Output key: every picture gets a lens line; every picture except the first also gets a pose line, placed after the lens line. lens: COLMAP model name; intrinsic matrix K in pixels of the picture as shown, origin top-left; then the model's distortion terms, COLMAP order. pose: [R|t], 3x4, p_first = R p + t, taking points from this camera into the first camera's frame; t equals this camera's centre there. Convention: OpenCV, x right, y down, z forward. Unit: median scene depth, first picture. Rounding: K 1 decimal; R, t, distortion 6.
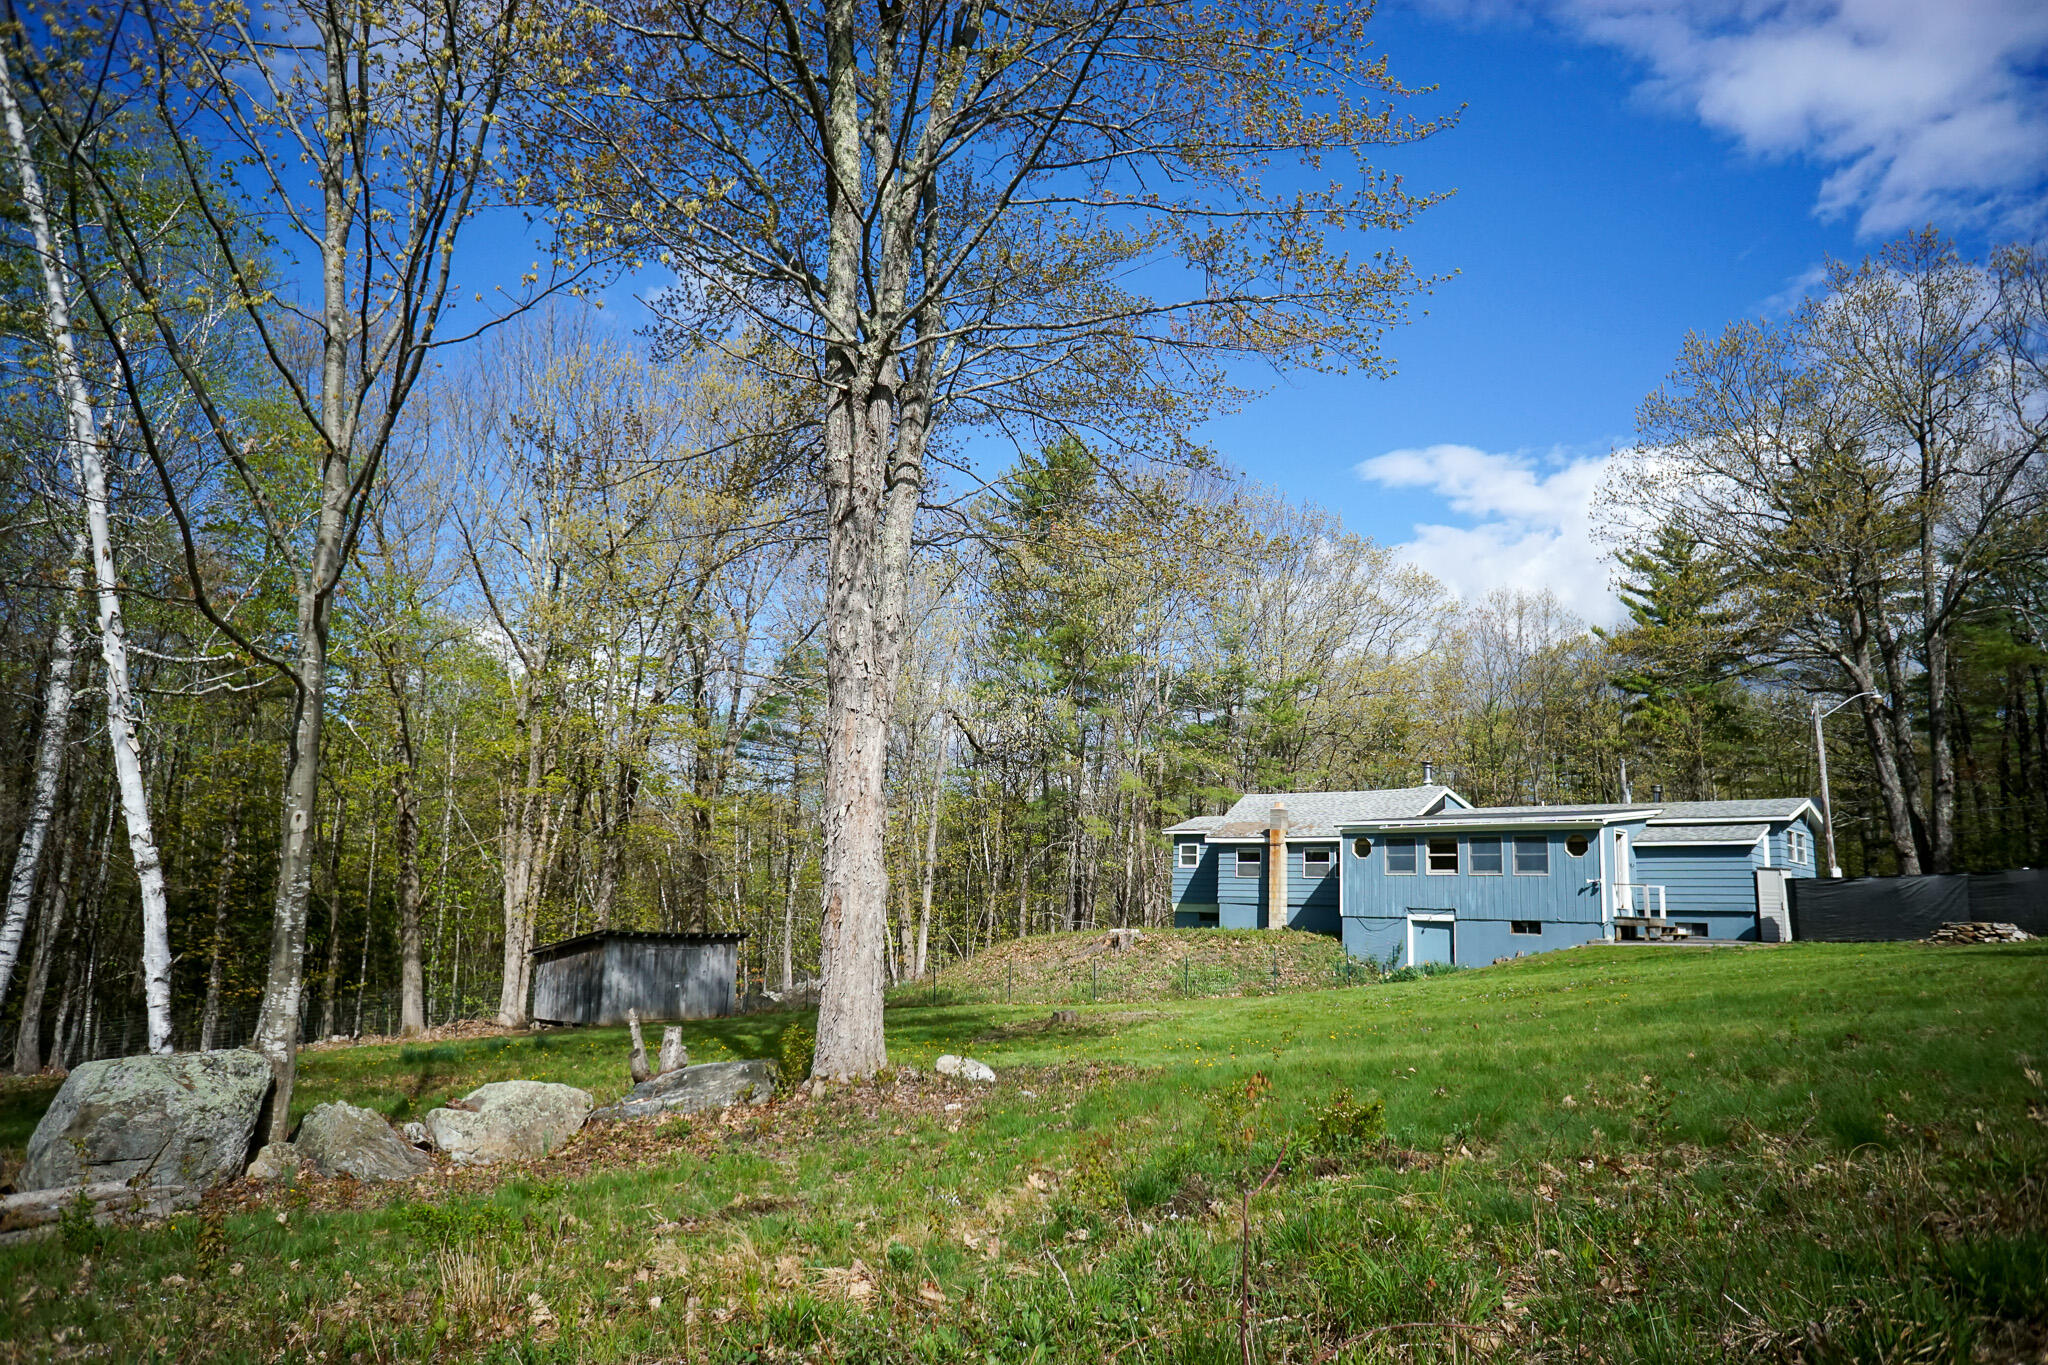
lens RADIAL K [[1384.9, 0, 1014.1], [0, 1384.9, 676.4], [0, 0, 1]] dist [-0.081695, 0.101625]
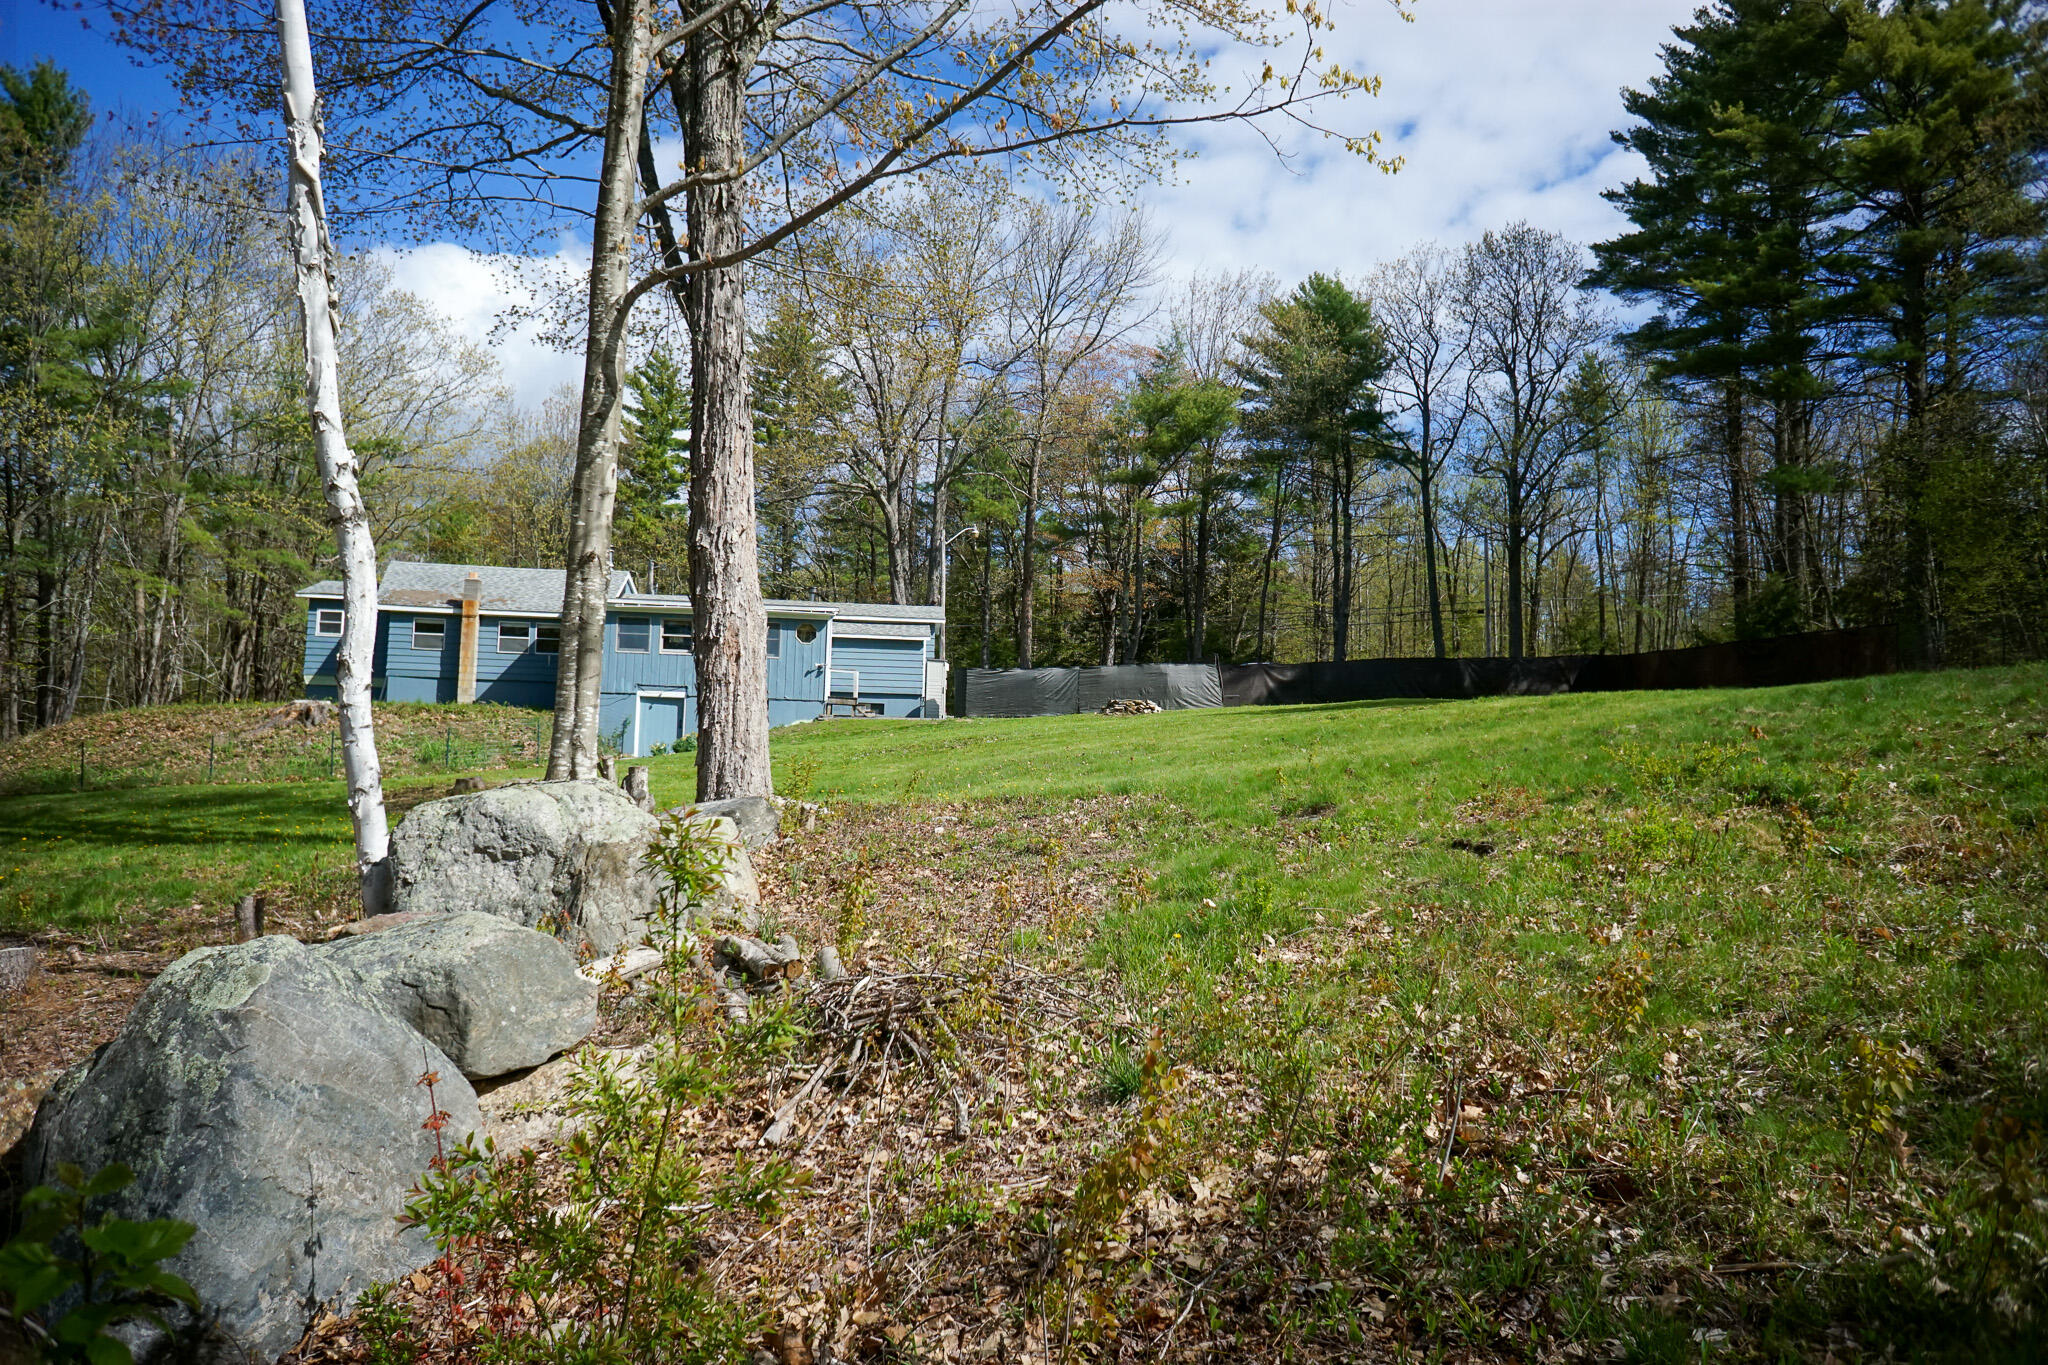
lens RADIAL K [[1384.9, 0, 1014.1], [0, 1384.9, 676.4], [0, 0, 1]] dist [-0.081695, 0.101625]
pose [[0.633569, 0.030236, 0.773095, -0.338210], [-0.139471, 0.987330, 0.075685, 0.044148], [-0.761011, -0.155776, 0.629759, 0.129253]]
